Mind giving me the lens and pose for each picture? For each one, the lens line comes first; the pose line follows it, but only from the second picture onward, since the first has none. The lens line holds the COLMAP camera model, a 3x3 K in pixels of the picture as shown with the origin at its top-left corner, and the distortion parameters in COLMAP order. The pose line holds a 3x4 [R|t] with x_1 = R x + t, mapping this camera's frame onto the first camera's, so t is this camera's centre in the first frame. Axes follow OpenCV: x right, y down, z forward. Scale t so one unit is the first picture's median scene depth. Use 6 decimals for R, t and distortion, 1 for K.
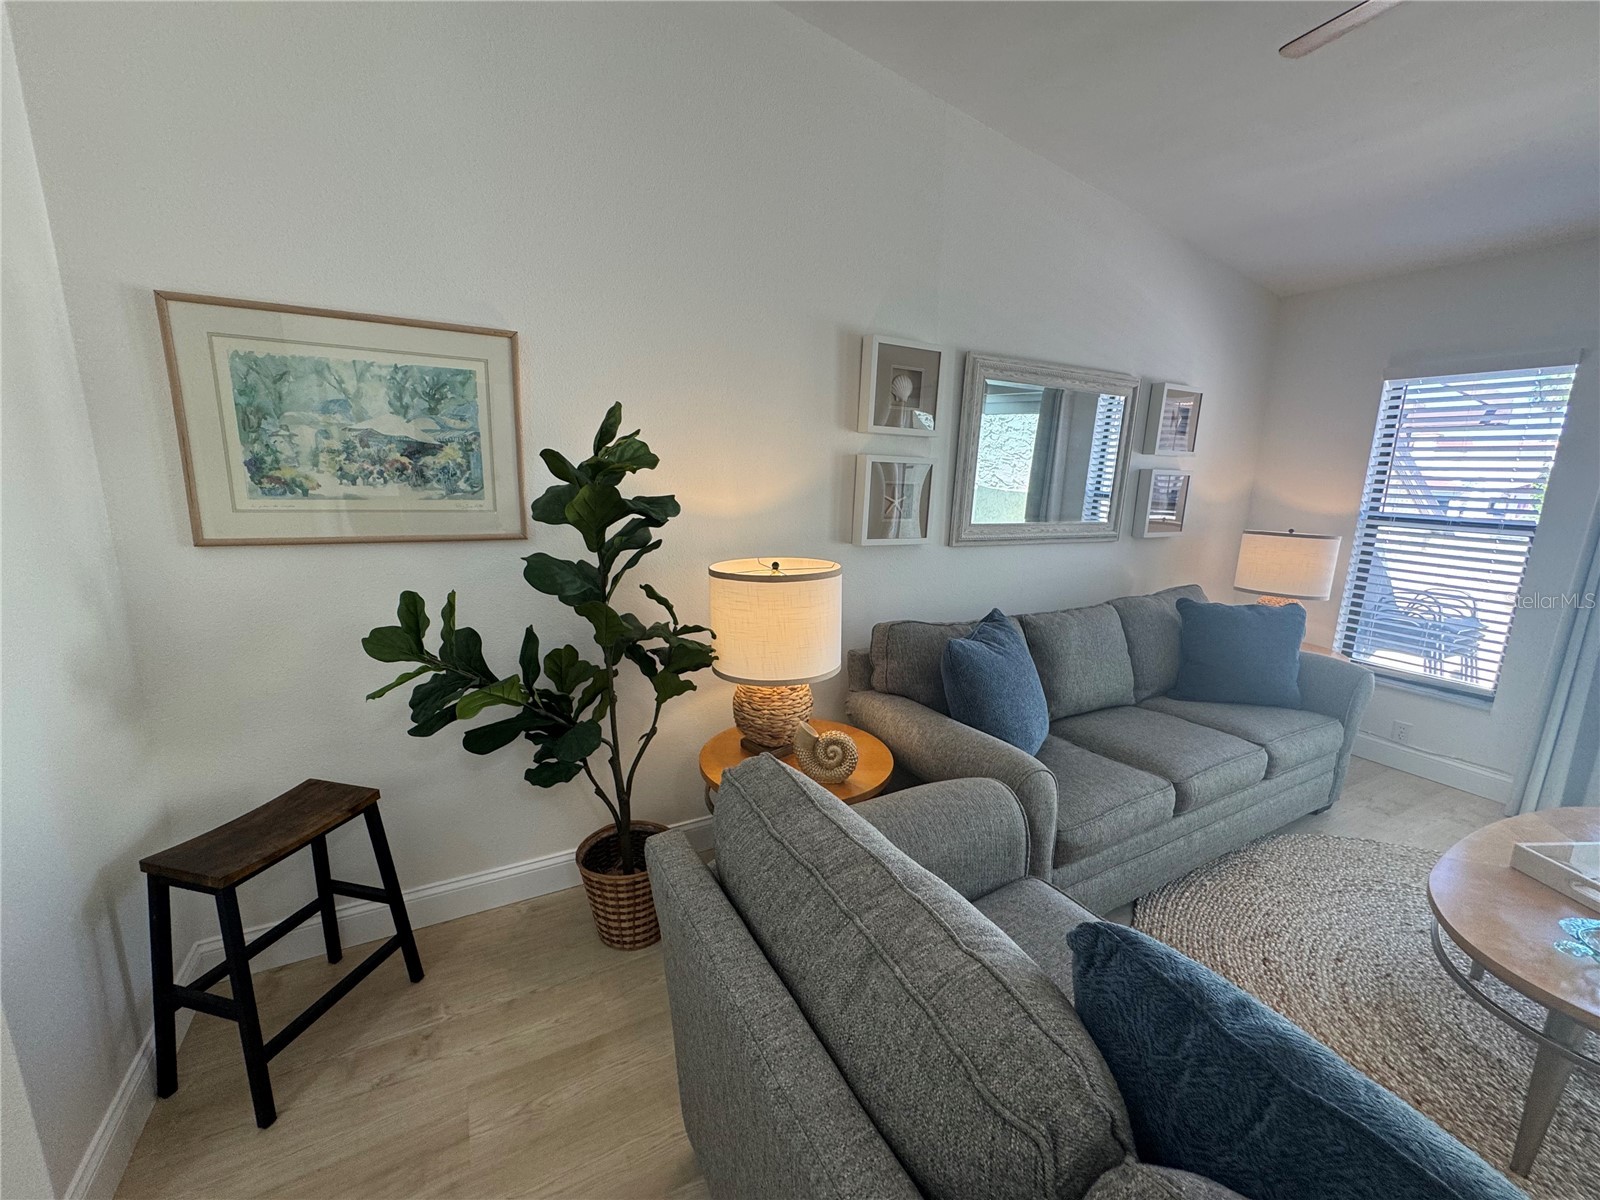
lens RADIAL K [[630.3, 0, 800.0], [0, 630.3, 600.0], [0, 0, 1]] dist [-0.008685, 0.000912]
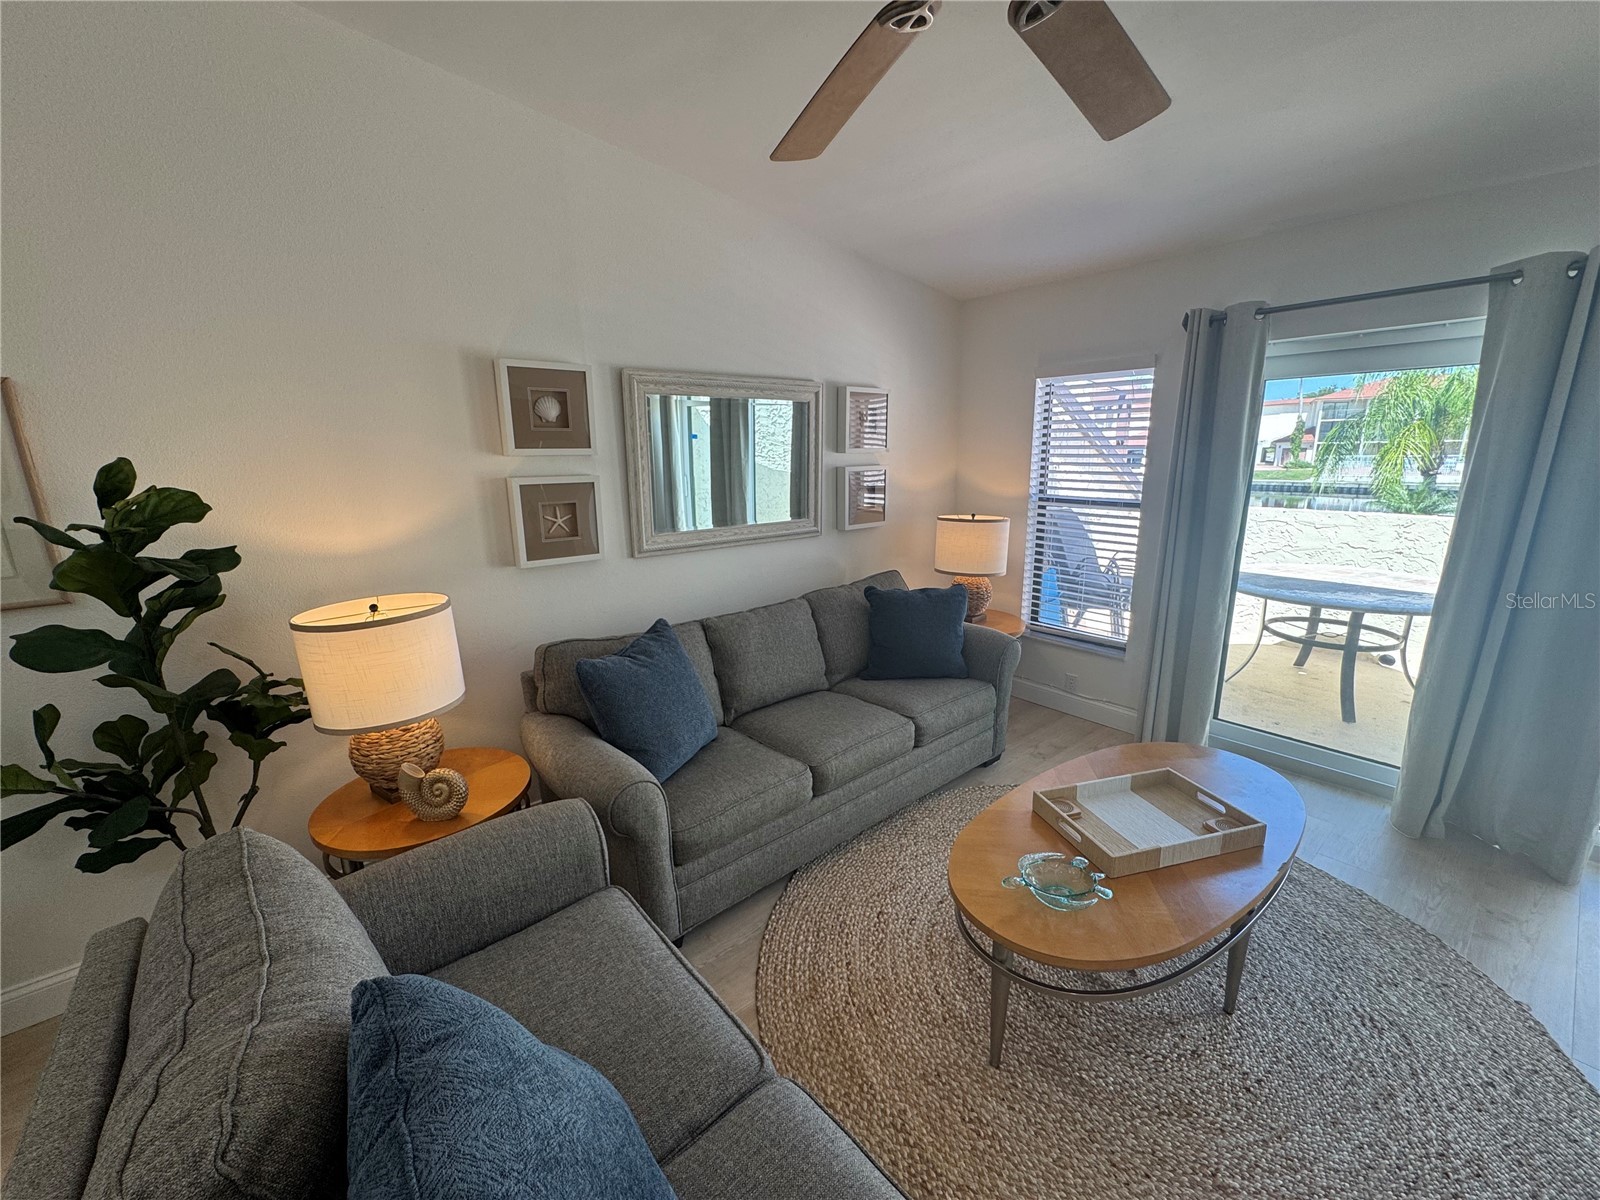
lens RADIAL K [[630.3, 0, 800.0], [0, 630.3, 600.0], [0, 0, 1]] dist [-0.008685, 0.000912]
pose [[0.979004, -0.086408, 0.184622, 0.340993], [0.079486, 0.995838, 0.044585, -0.045387], [-0.187706, -0.028974, 0.981798, -0.066842]]
